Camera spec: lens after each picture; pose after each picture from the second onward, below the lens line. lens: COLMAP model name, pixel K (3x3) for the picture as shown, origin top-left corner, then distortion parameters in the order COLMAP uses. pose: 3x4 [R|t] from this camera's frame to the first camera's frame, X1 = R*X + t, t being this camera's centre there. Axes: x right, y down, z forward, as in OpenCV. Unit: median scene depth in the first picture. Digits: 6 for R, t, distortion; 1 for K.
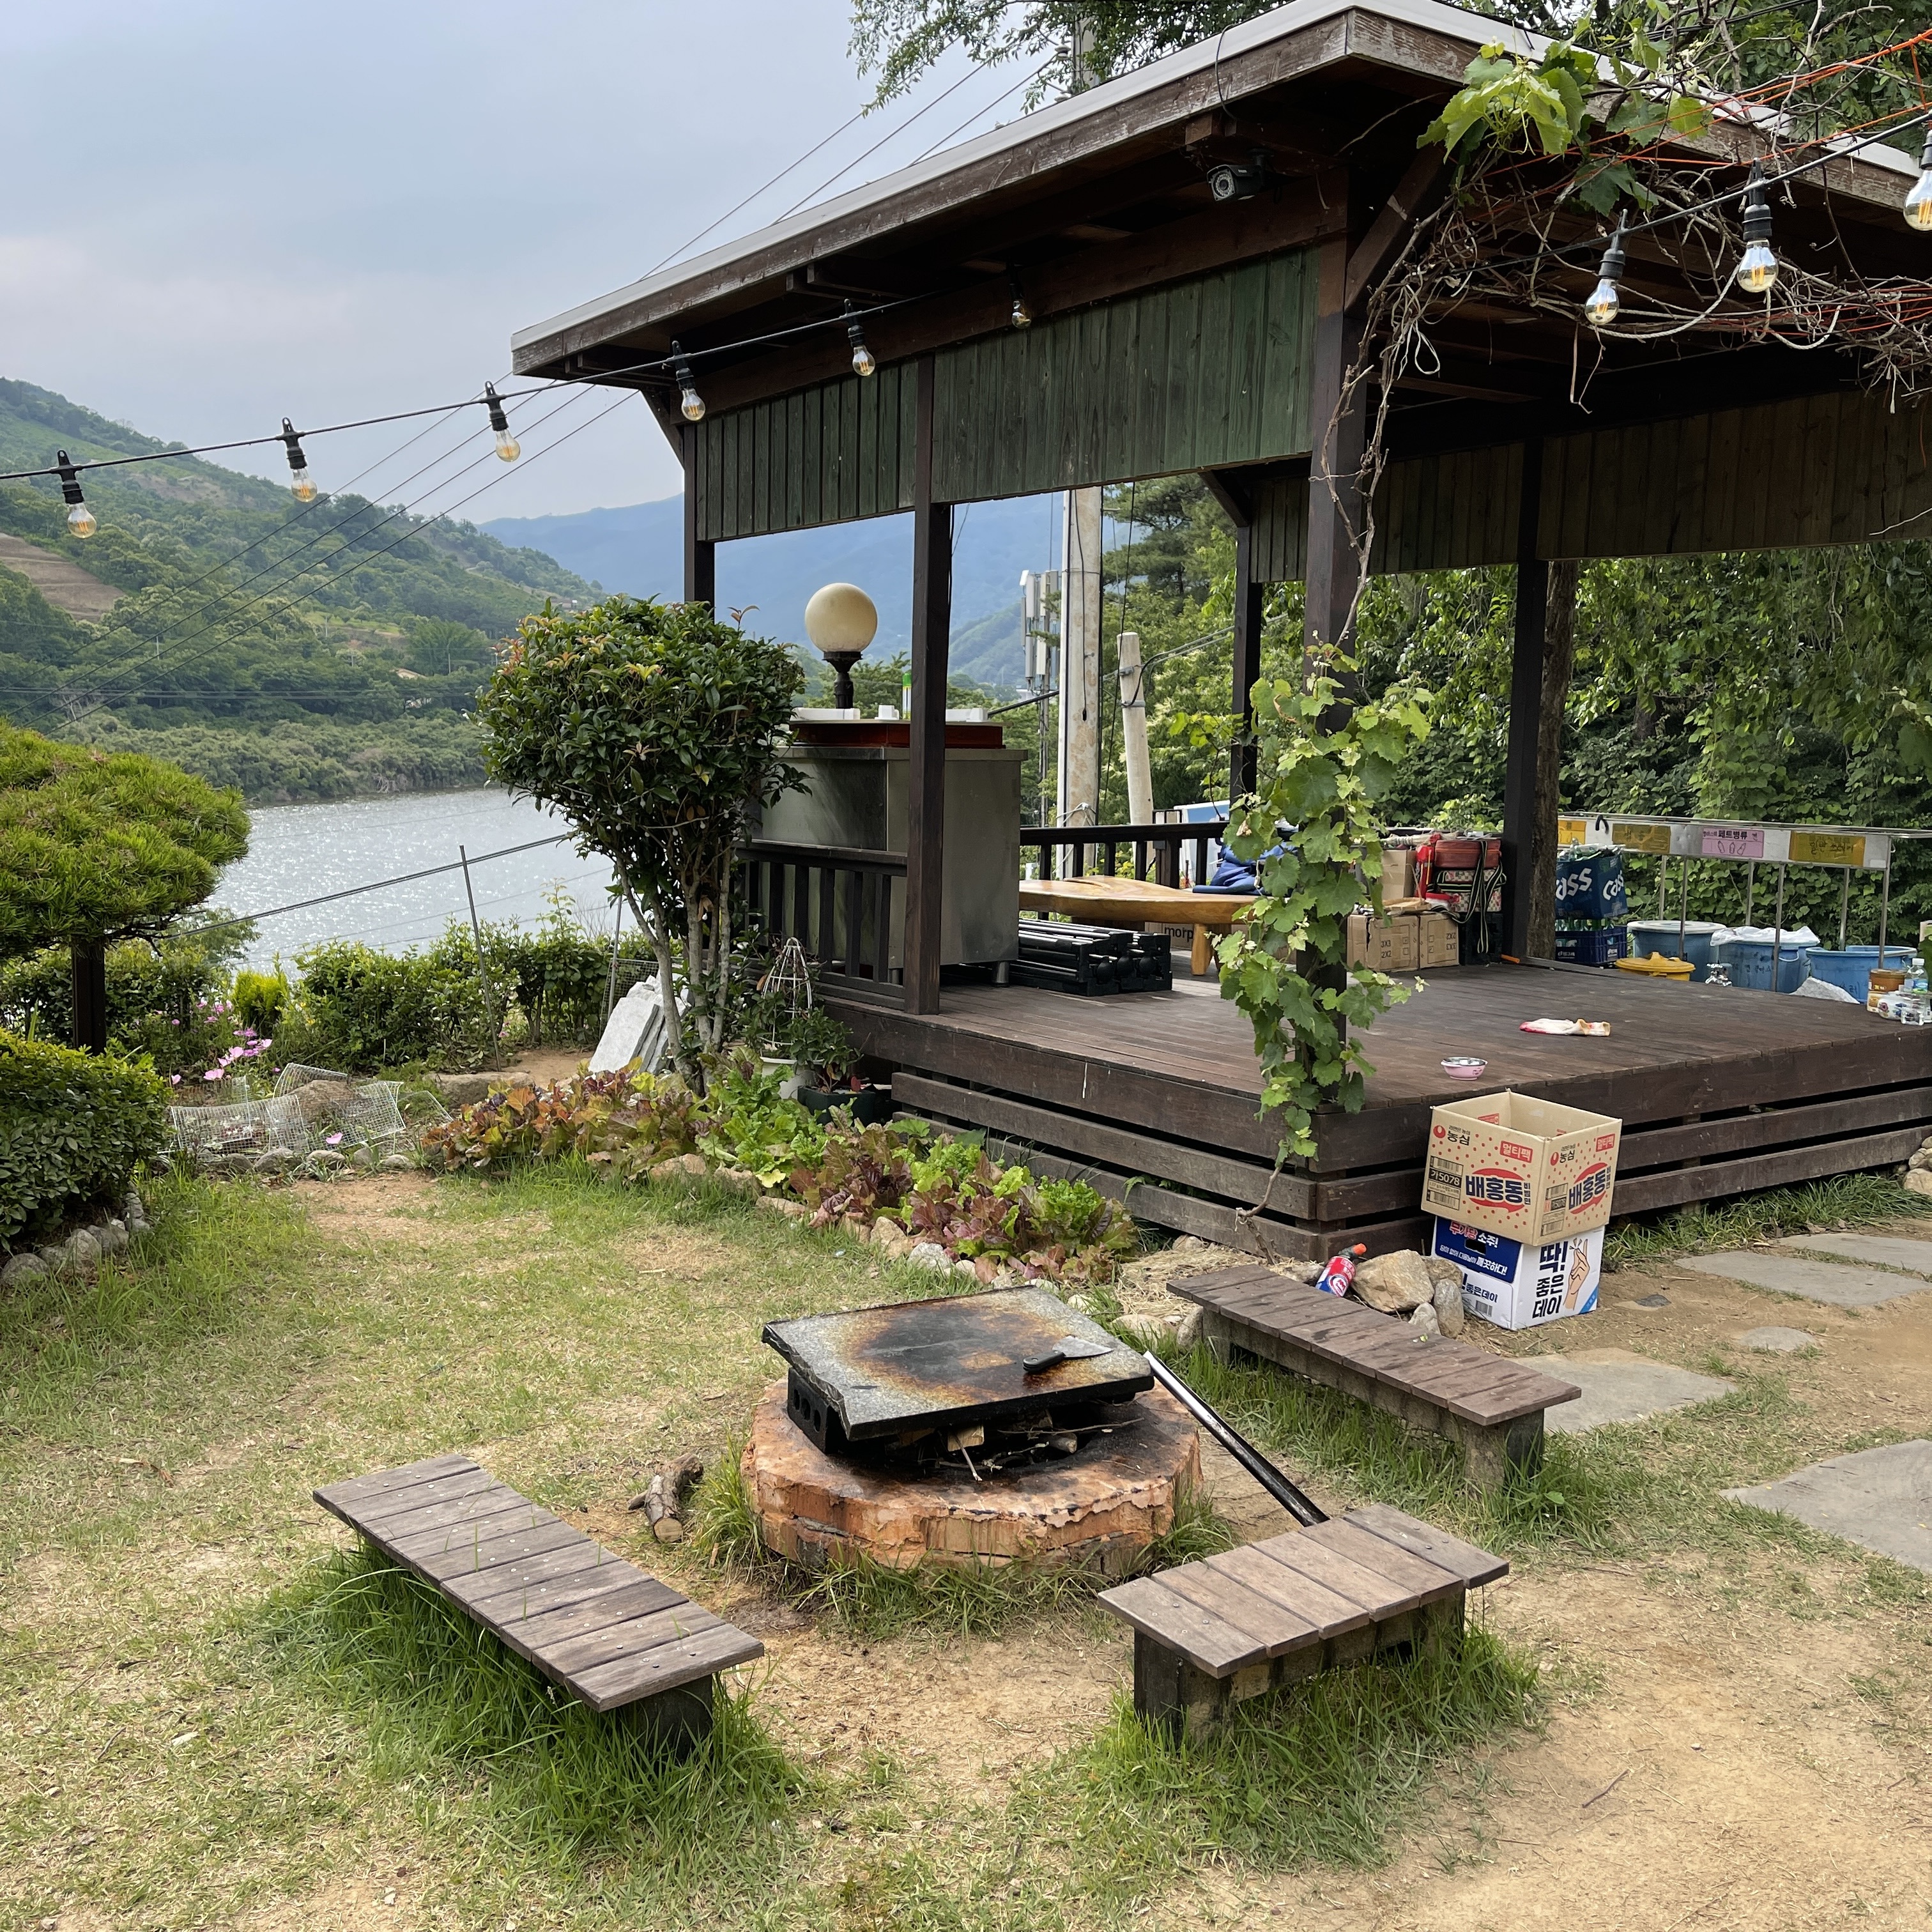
lens RADIAL K [[1945.7, 0, 954.8], [0, 1945.7, 968.8], [0, 0, 1]] dist [0.026987, 0.000000]
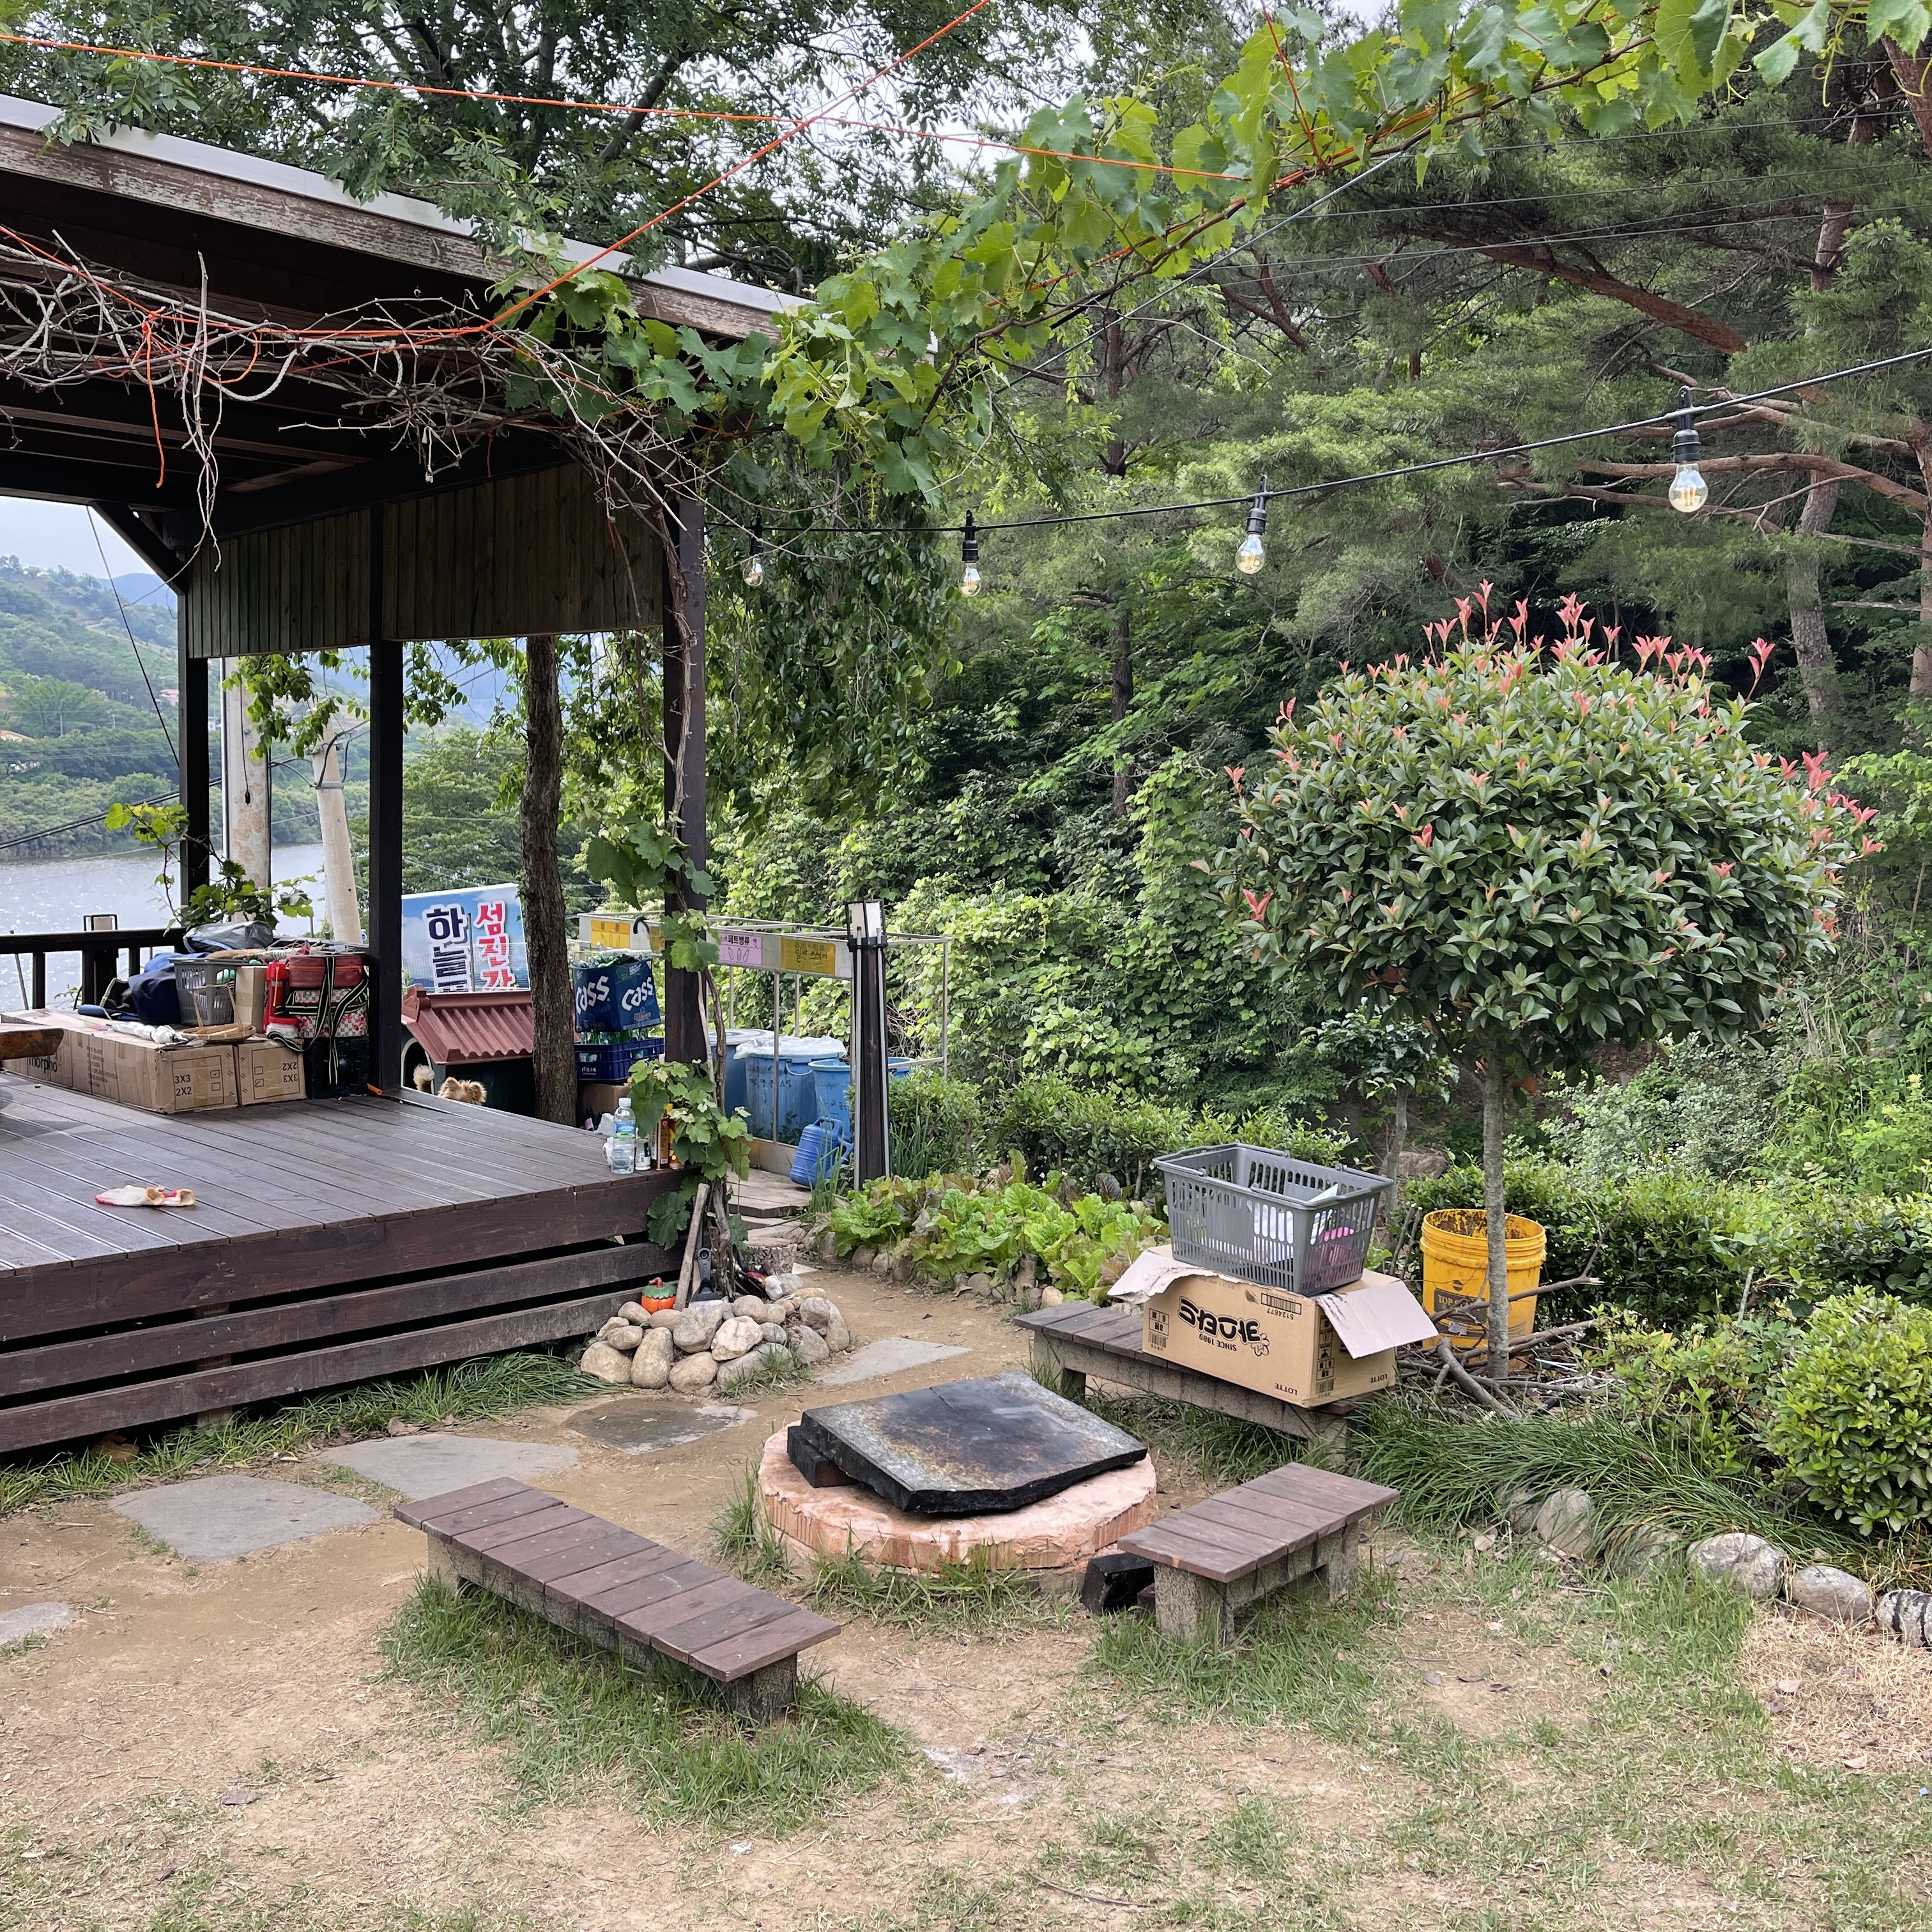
lens RADIAL K [[1945.7, 0, 981.9], [0, 1945.7, 953.1], [0, 0, 1]] dist [0.026987, 0.000000]
pose [[0.984304, -0.011023, 0.176136, 0.337259], [0.018578, 0.998974, -0.041299, -0.021289], [-0.175500, 0.043923, 0.983499, 0.070264]]
